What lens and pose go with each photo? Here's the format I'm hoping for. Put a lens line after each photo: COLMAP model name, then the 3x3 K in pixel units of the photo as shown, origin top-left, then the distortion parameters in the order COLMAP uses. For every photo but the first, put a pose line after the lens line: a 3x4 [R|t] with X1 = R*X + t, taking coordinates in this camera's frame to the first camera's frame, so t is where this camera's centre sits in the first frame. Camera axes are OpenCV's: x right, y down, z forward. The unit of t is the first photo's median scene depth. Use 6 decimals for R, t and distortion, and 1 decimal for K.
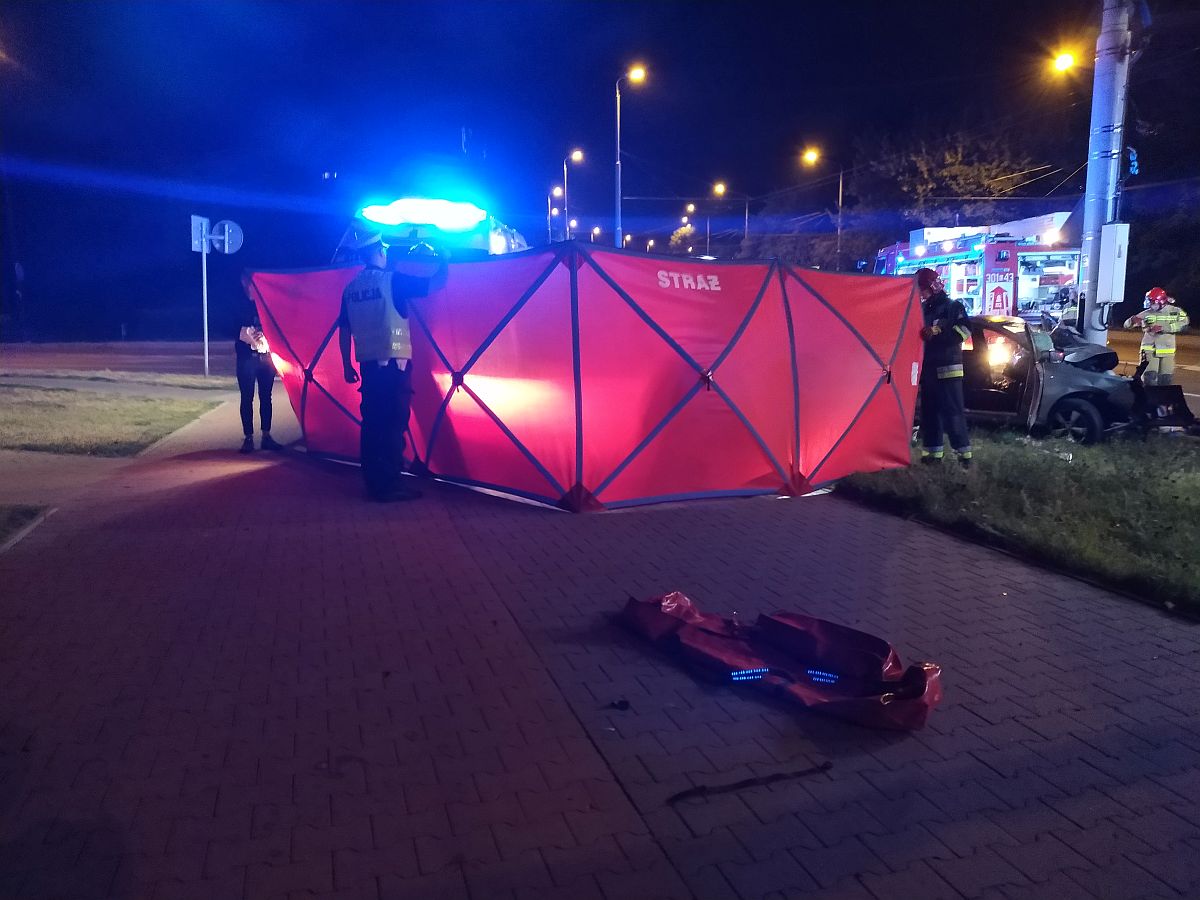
lens RADIAL K [[860.5, 0, 600.0], [0, 860.5, 450.0], [0, 0, 1]] dist [0.003225, -0.008954]
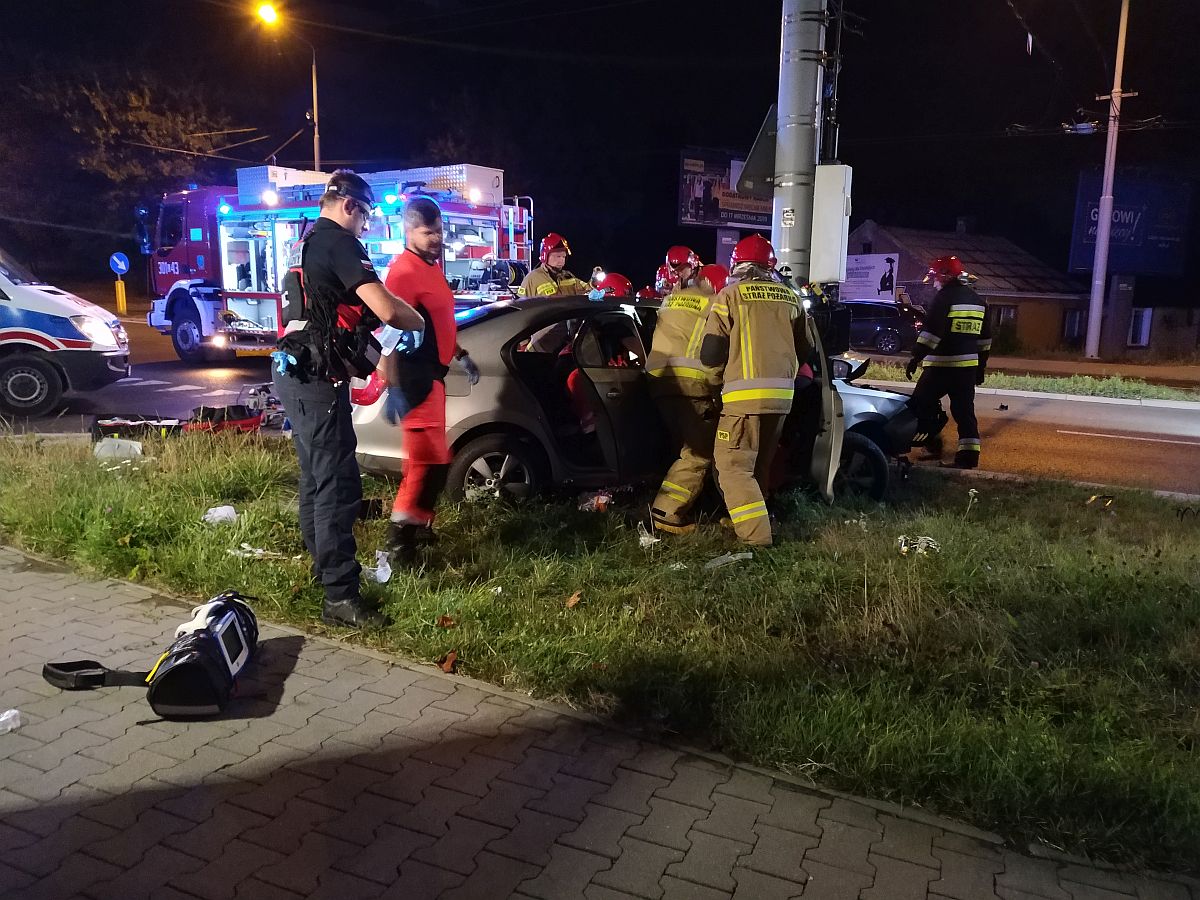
lens RADIAL K [[860.5, 0, 600.0], [0, 860.5, 450.0], [0, 0, 1]] dist [0.003225, -0.008954]
pose [[0.601587, -0.120058, 0.789734, -0.013759], [0.101102, 0.992134, 0.073812, -0.023922], [-0.792384, 0.035439, 0.608993, 0.160489]]
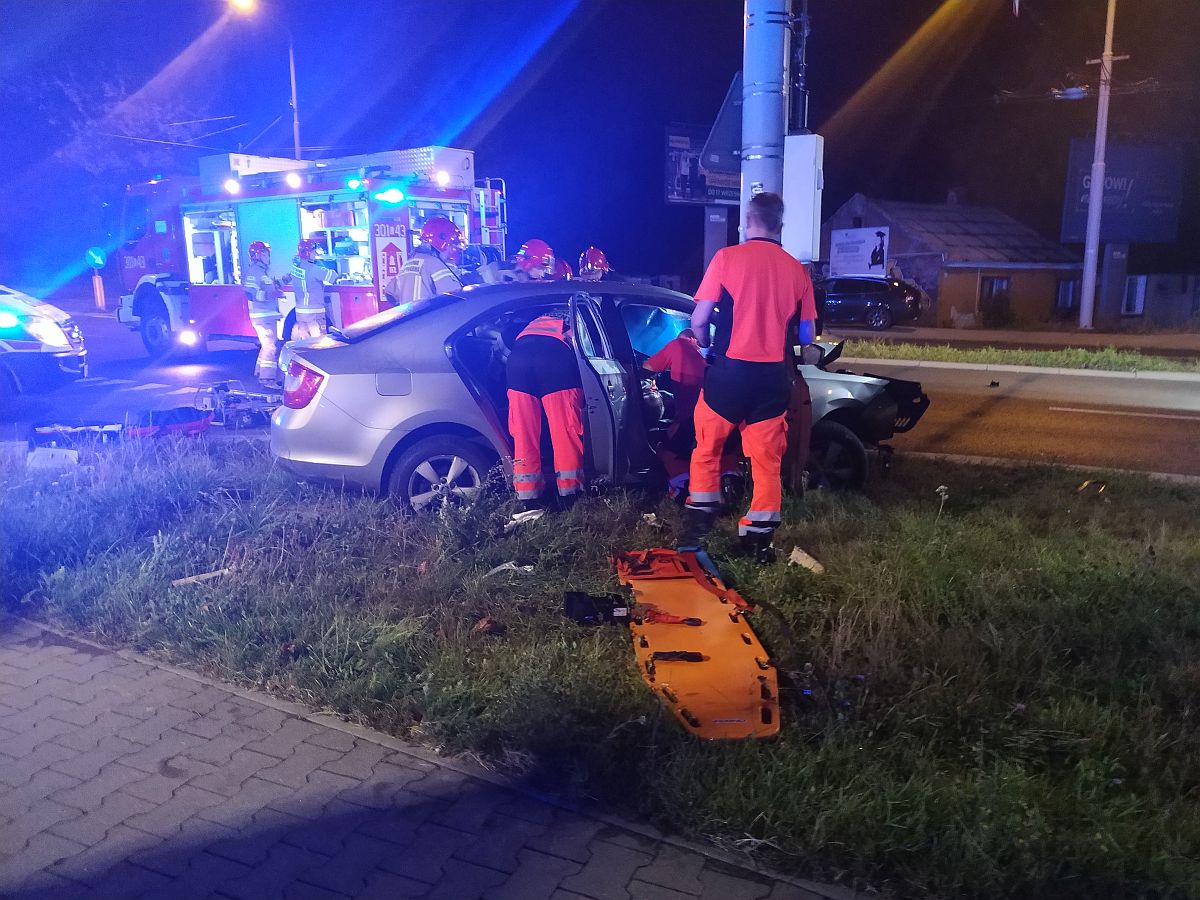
lens RADIAL K [[859.0, 0, 600.0], [0, 859.0, 450.0], [0, 0, 1]] dist [-0.006211, 0.002314]
pose [[0.596937, -0.153442, 0.787478, -0.003131], [0.127478, 0.987211, 0.095727, -0.024918], [-0.792095, 0.043243, 0.608864, 0.161159]]
